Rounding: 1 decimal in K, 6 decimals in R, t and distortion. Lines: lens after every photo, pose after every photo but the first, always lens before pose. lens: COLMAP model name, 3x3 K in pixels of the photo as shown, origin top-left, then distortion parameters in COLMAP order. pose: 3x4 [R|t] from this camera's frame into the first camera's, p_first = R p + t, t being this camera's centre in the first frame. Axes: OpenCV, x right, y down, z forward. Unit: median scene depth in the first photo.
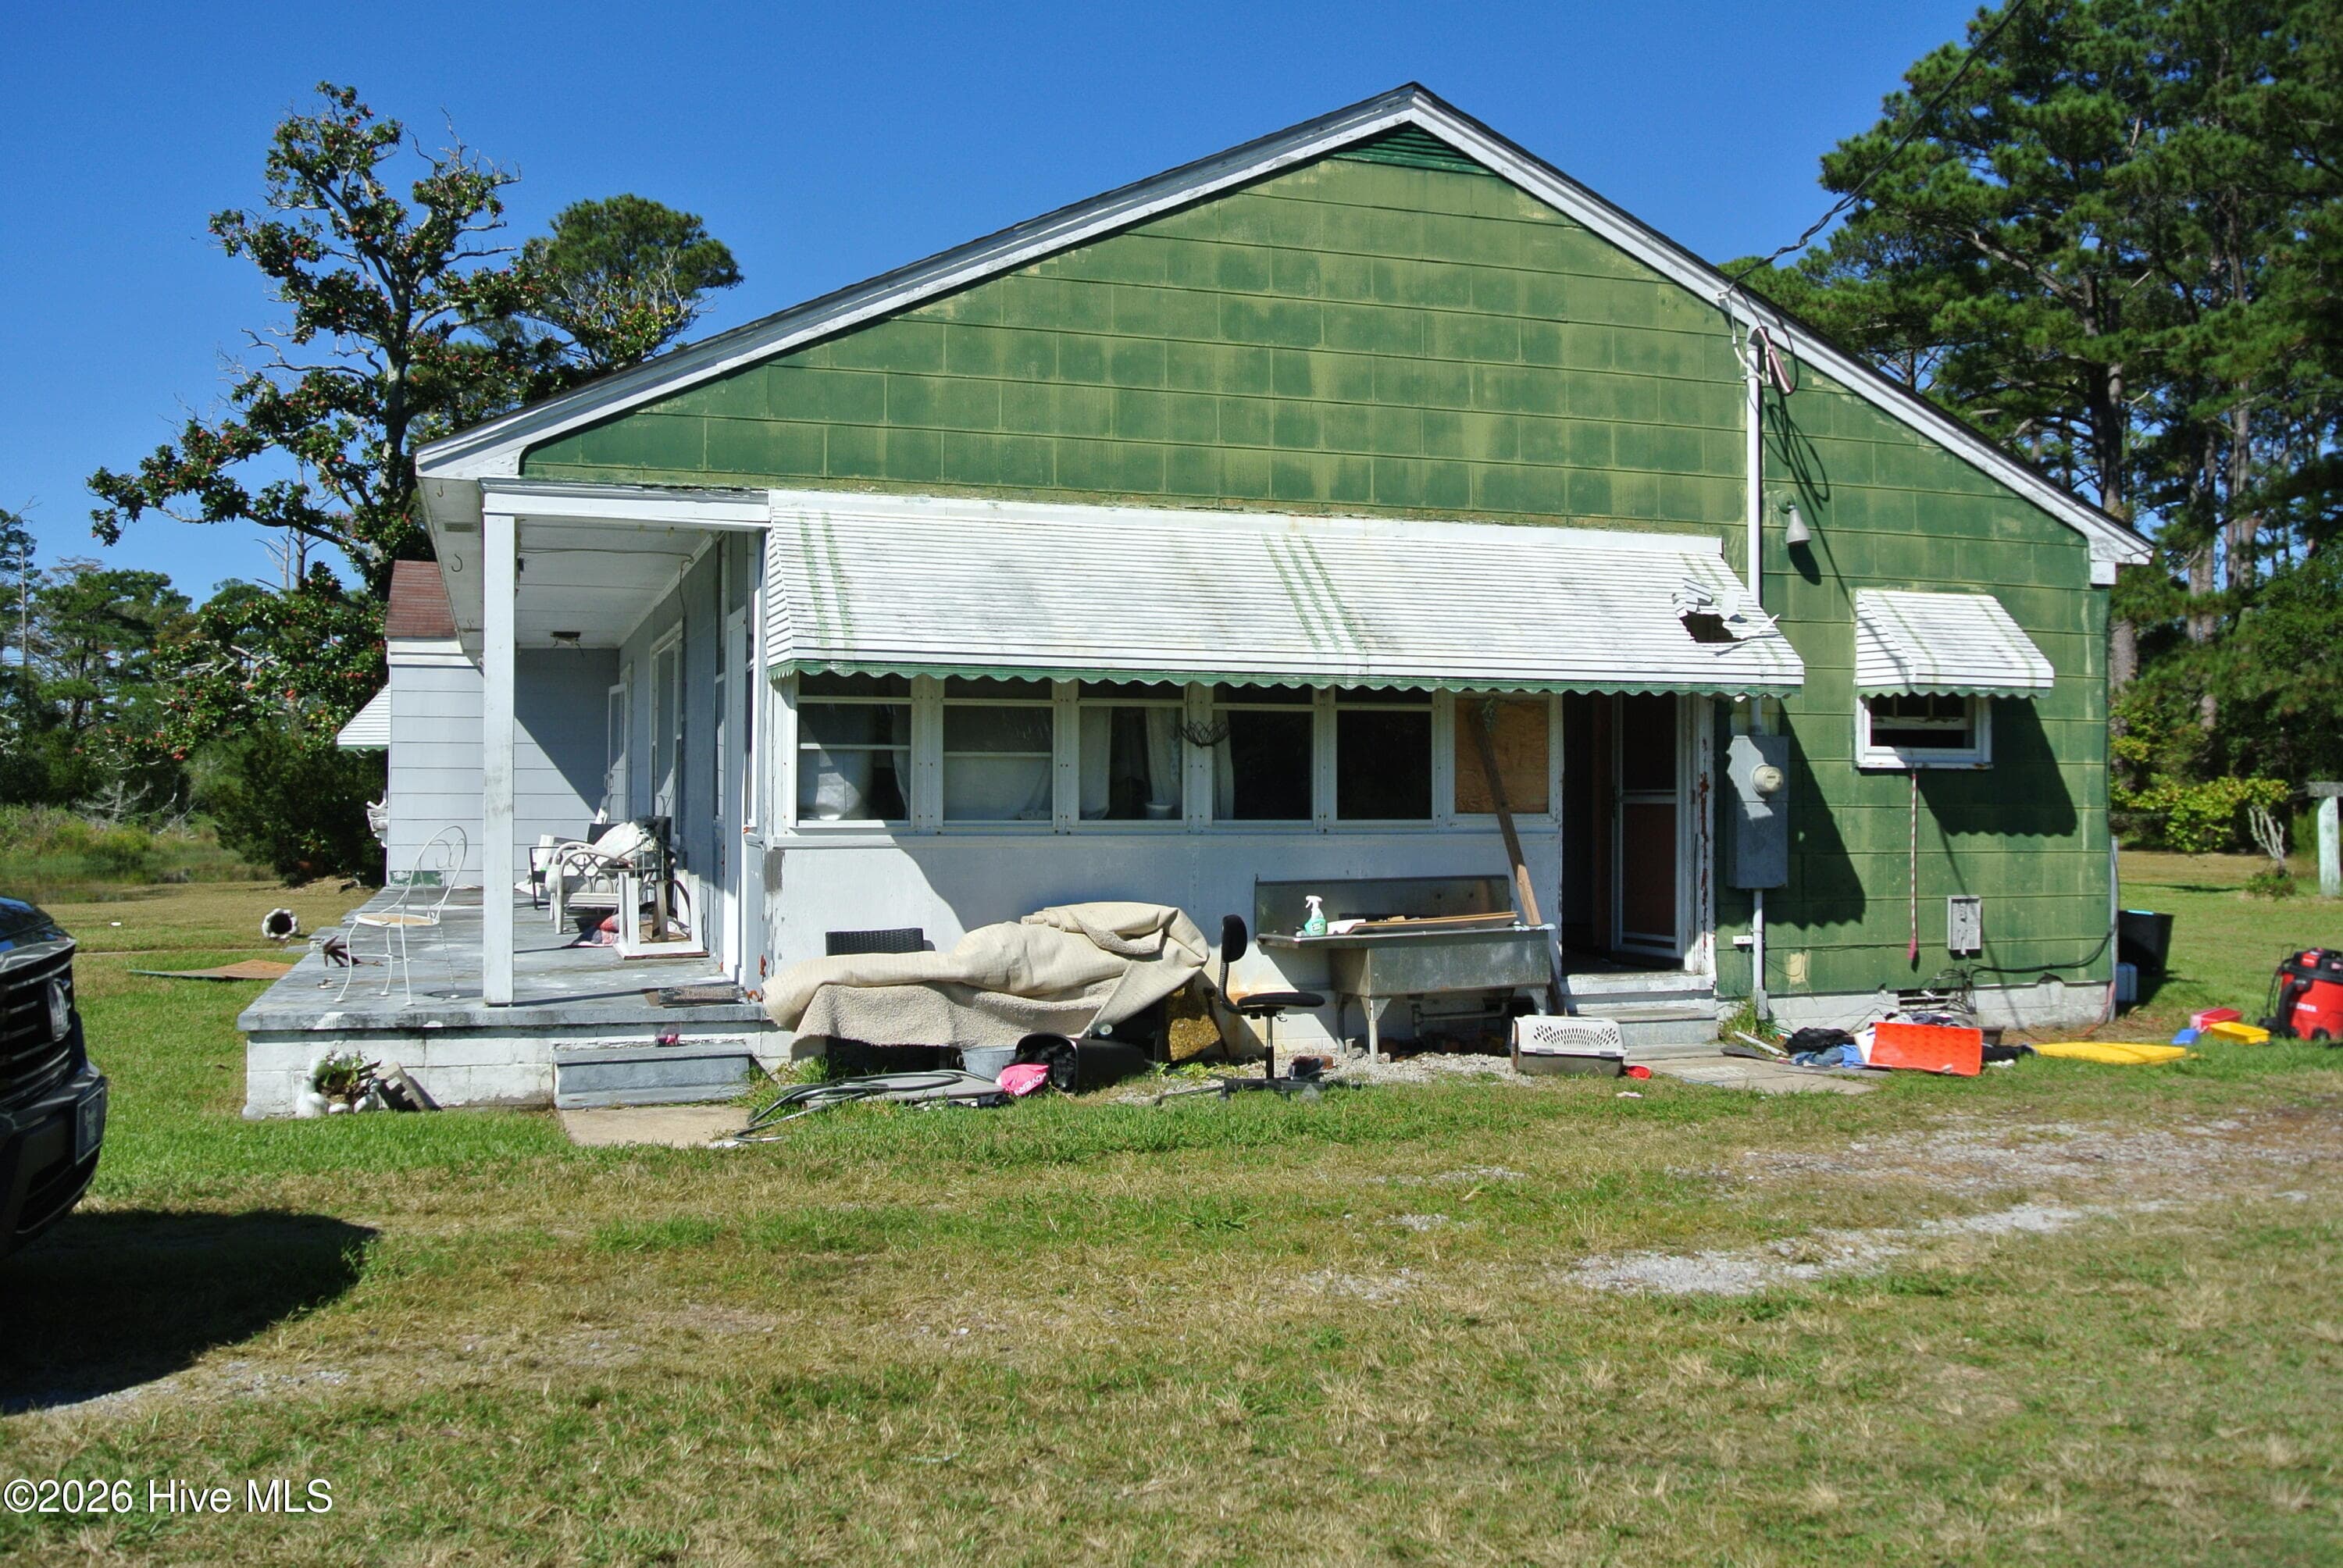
lens RADIAL K [[2095.7, 0, 1233.3], [0, 2095.7, 770.6], [0, 0, 1]] dist [-0.077757, 0.017575]
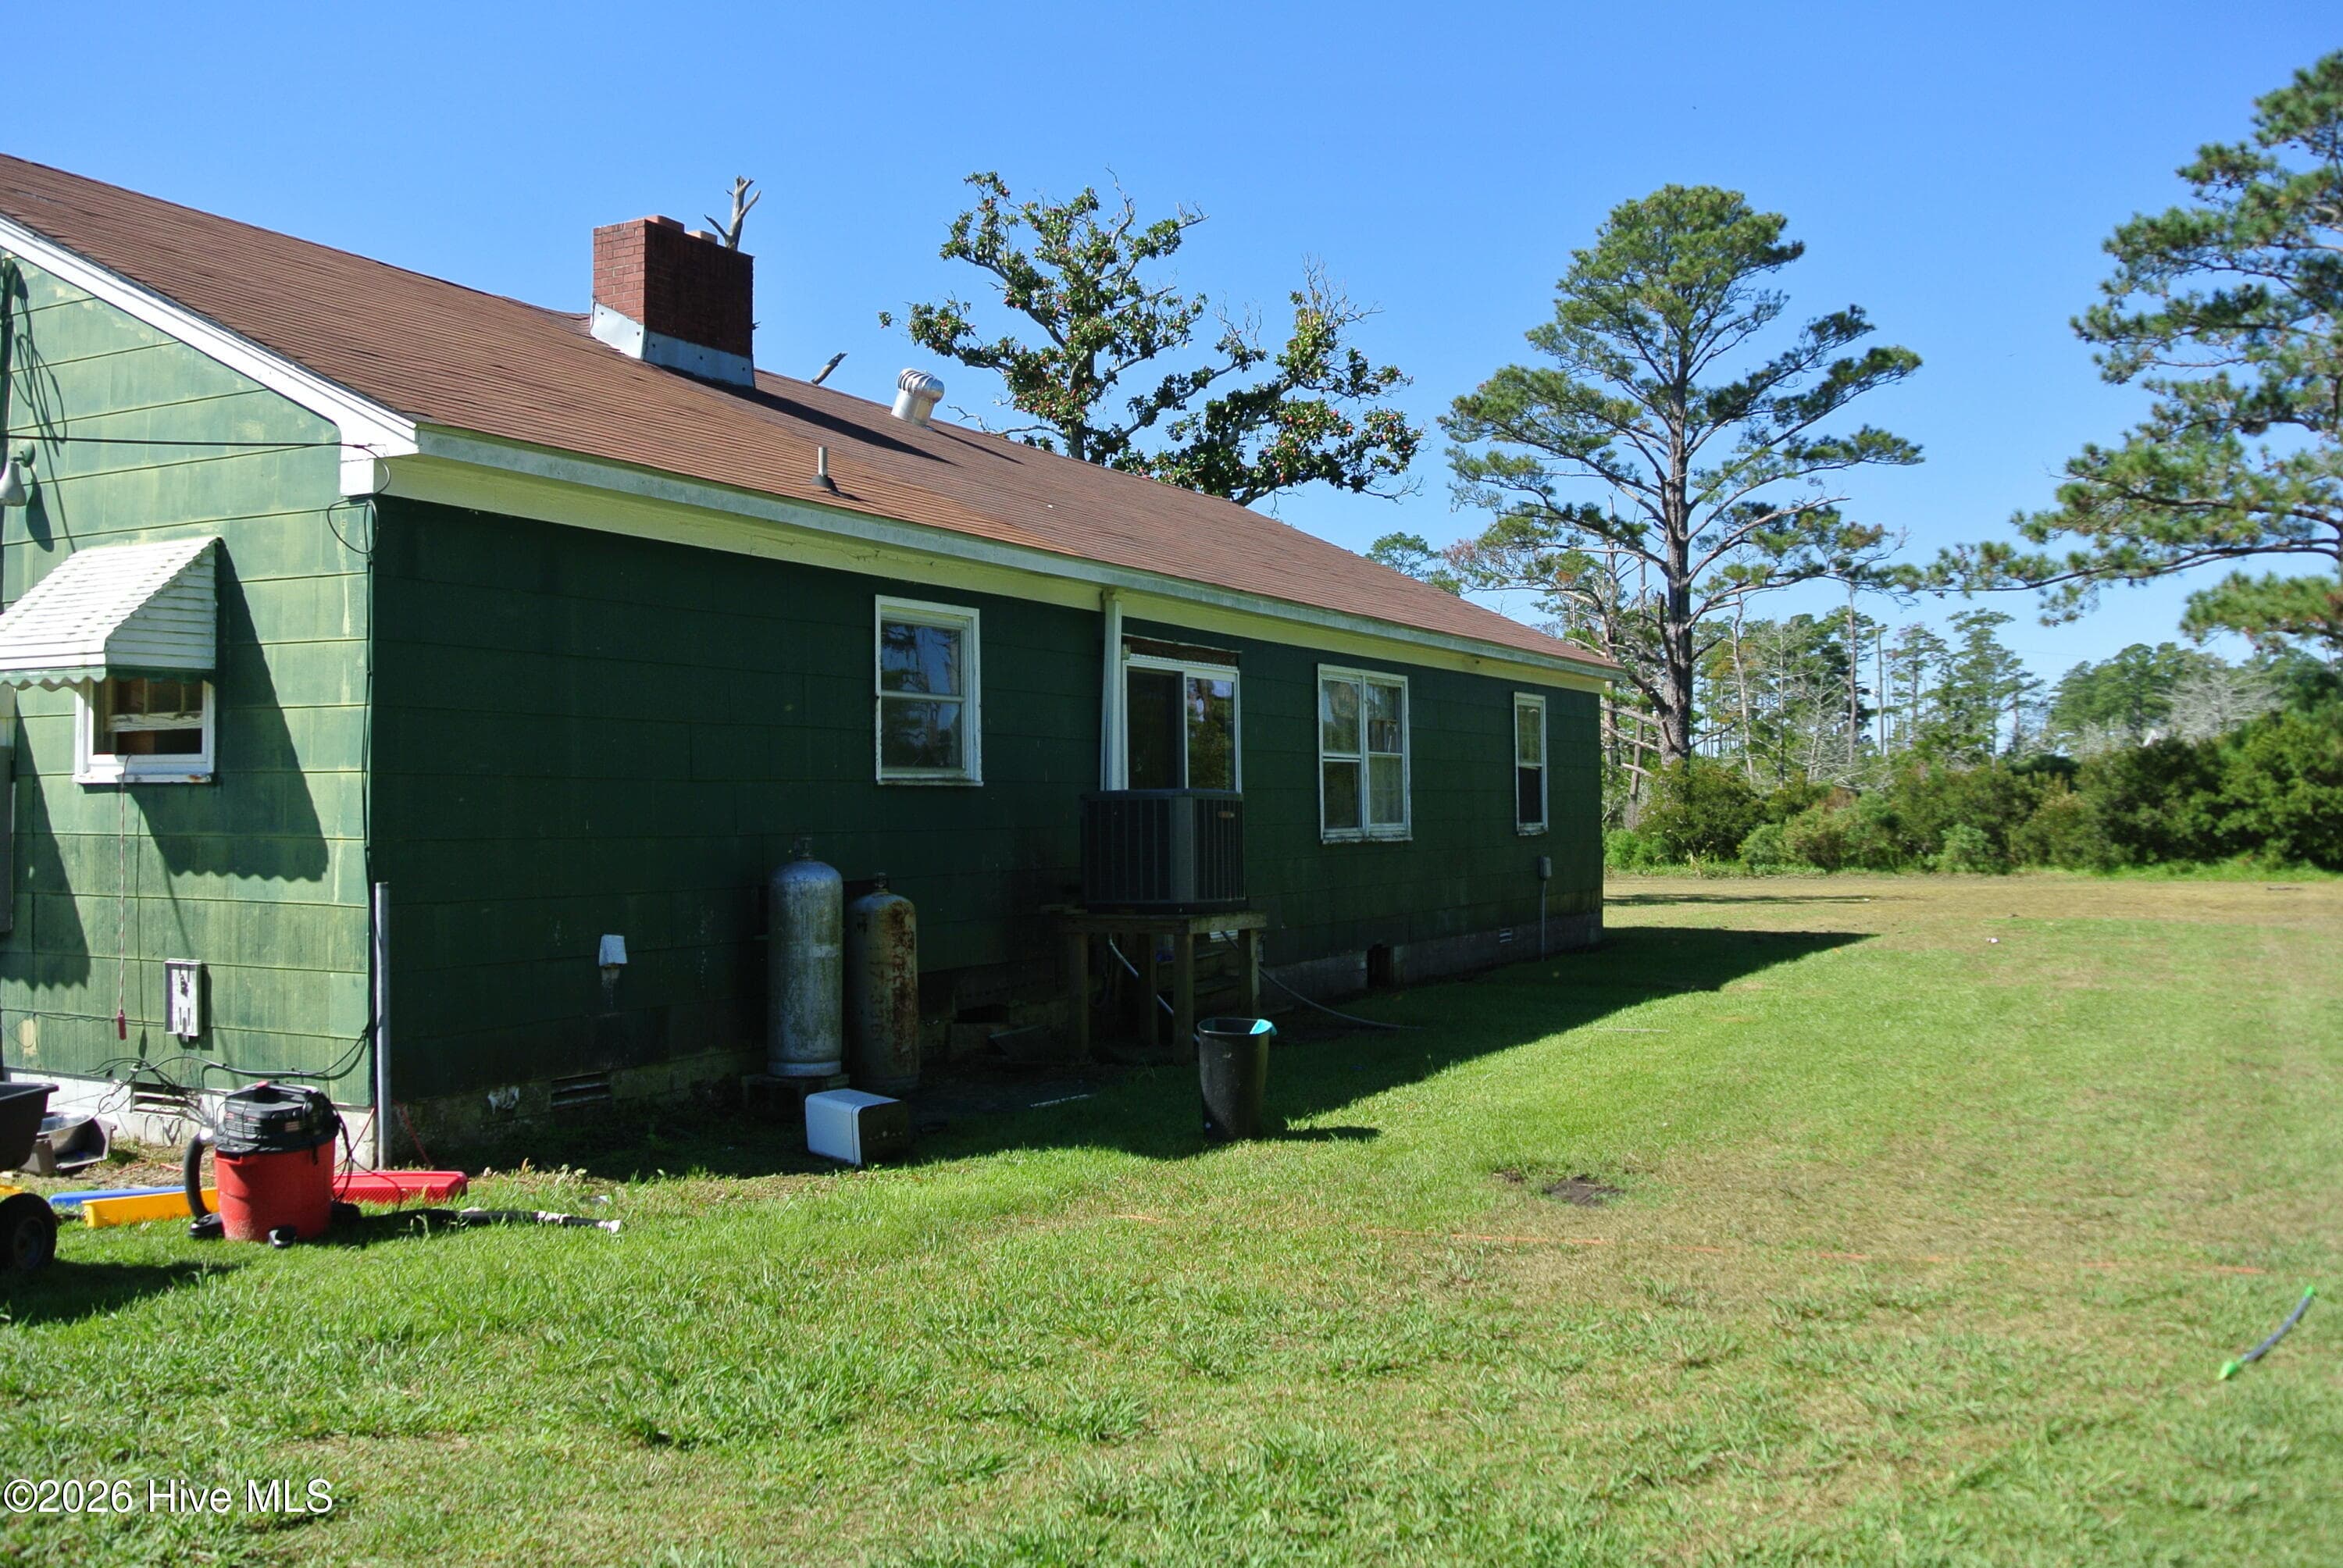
lens RADIAL K [[2095.7, 0, 1168.3], [0, 2095.7, 754.2], [0, 0, 1]] dist [-0.077757, 0.017575]
pose [[0.669105, -0.022729, -0.742820, 1.139145], [0.012014, 0.999732, -0.019768, 0.007600], [0.743071, 0.004302, 0.669199, 0.799483]]
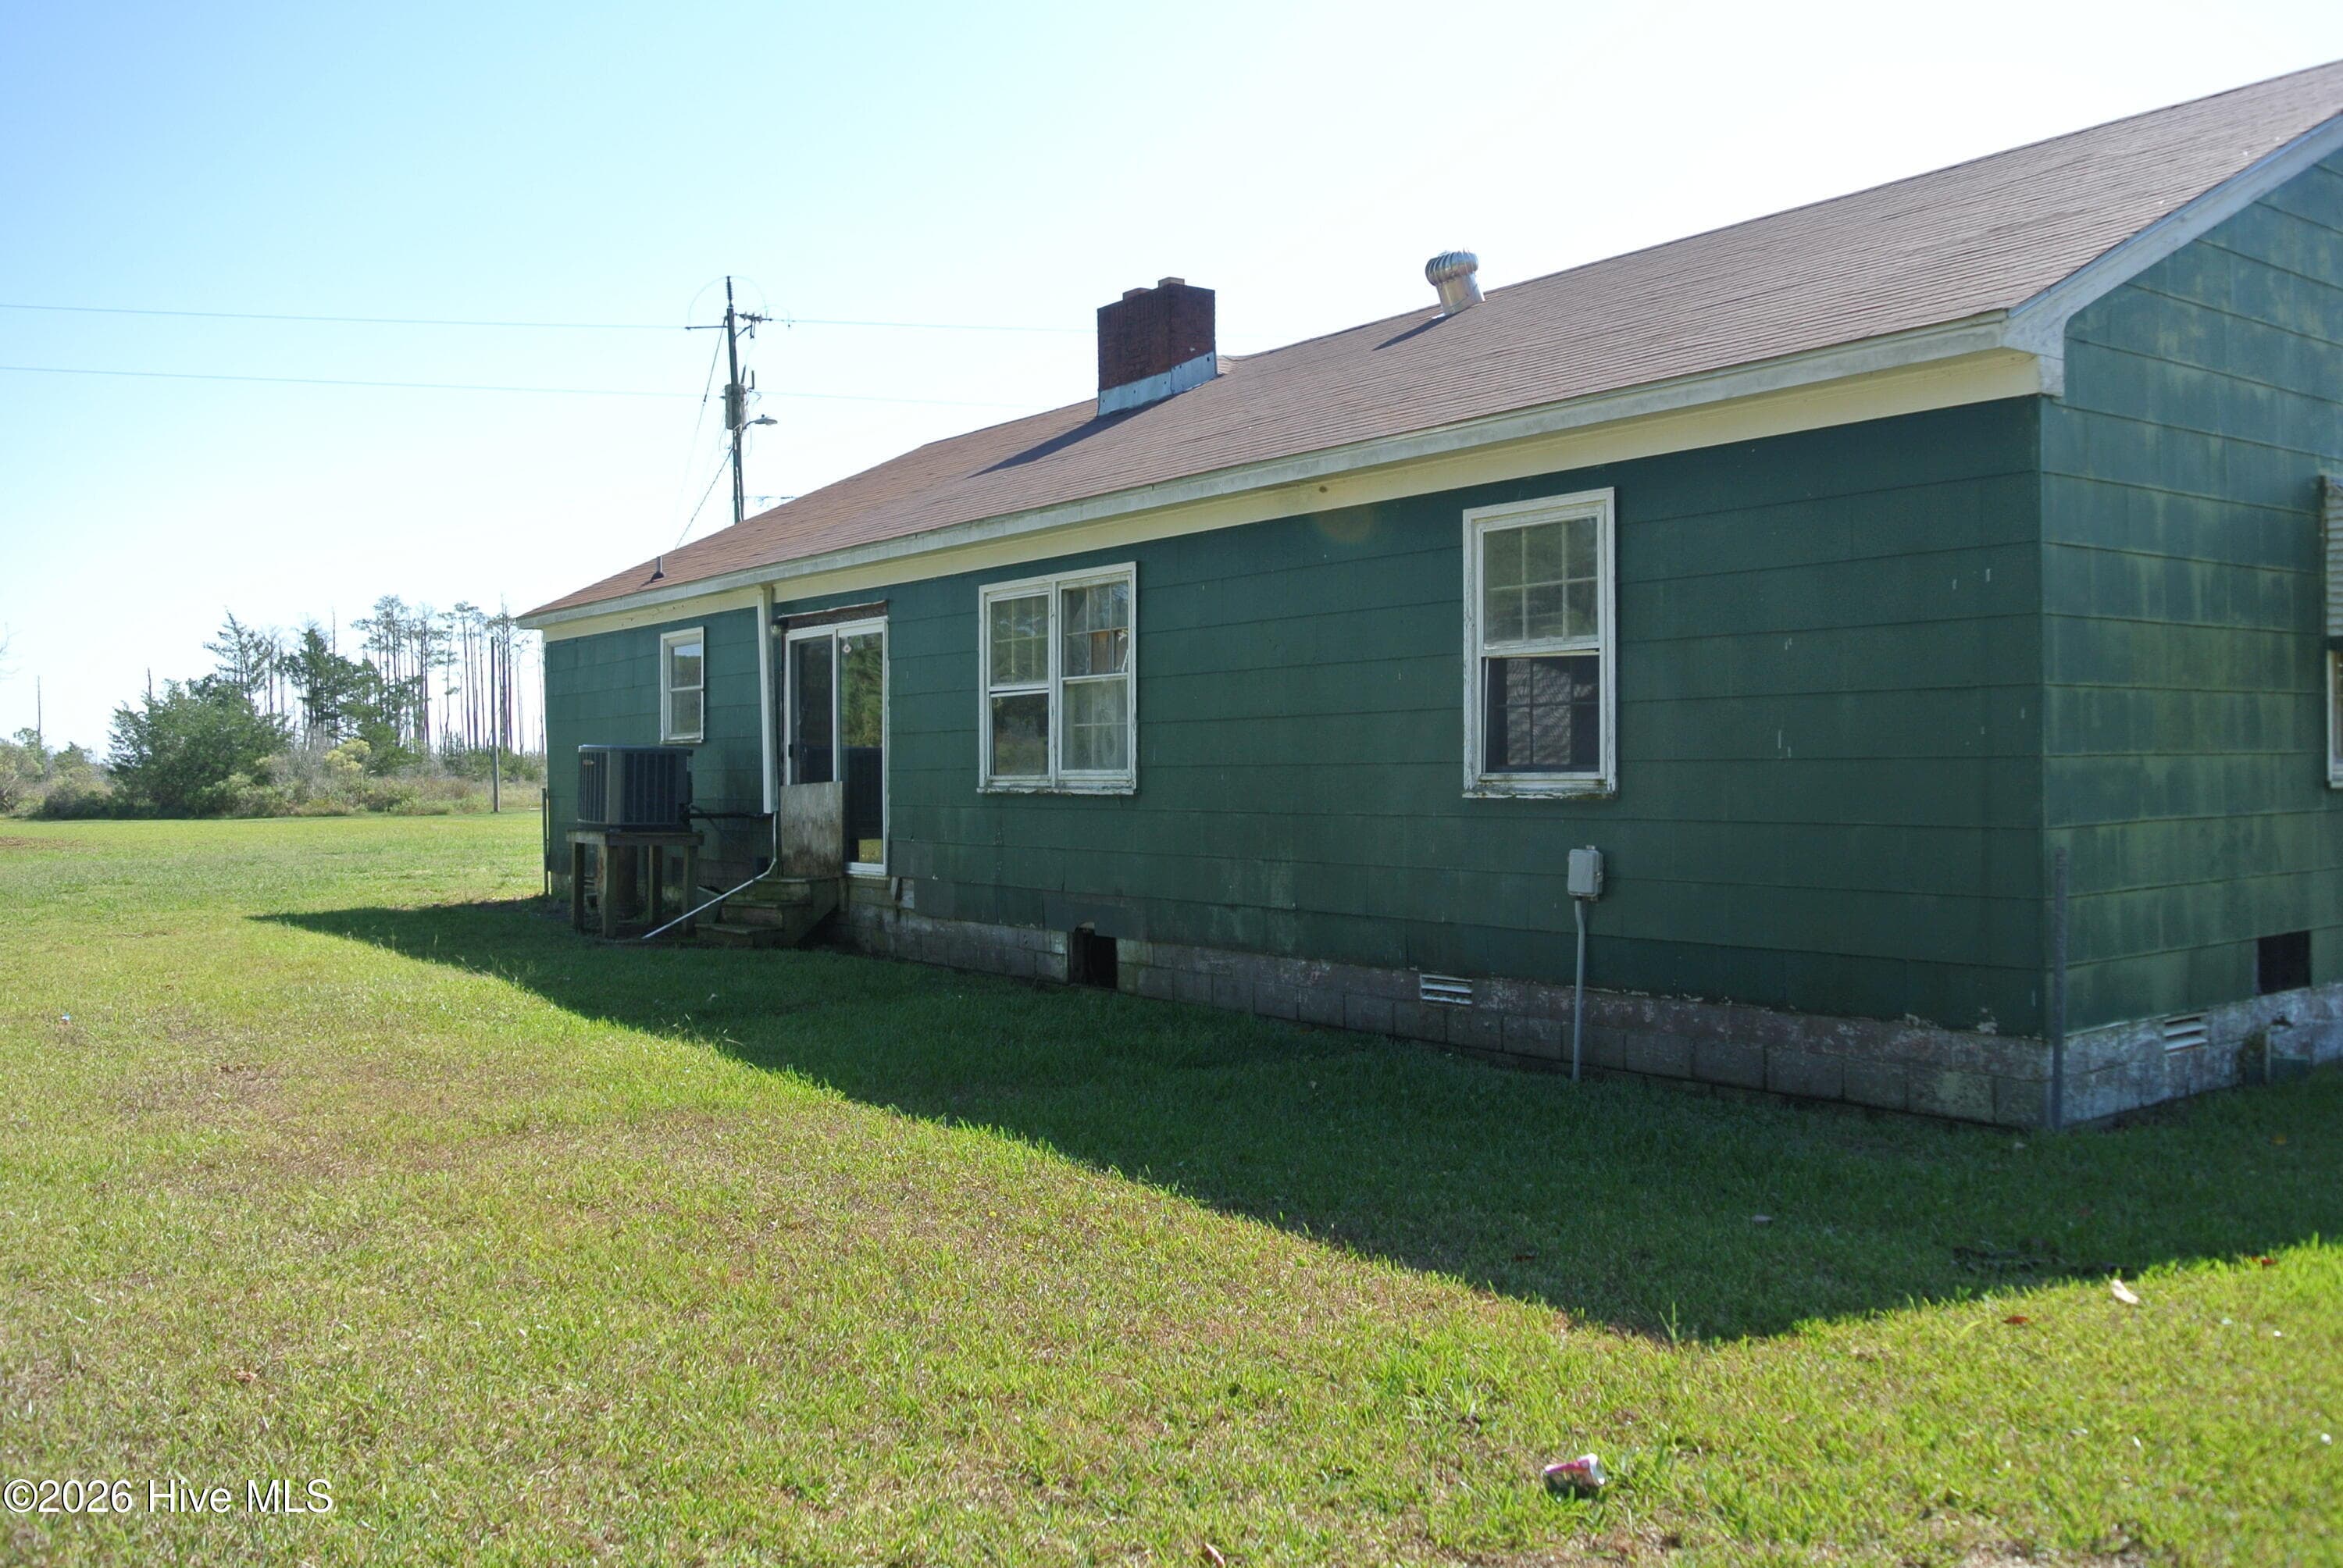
lens RADIAL K [[2009.6, 0, 1171.2], [0, 2009.6, 783.3], [0, 0, 1]] dist [-0.083007, 0.033087]
pose [[-0.963519, 0.009801, -0.267461, 0.388953], [0.010795, 0.999939, -0.002246, 0.038984], [0.267422, -0.005051, -0.963566, 2.925125]]
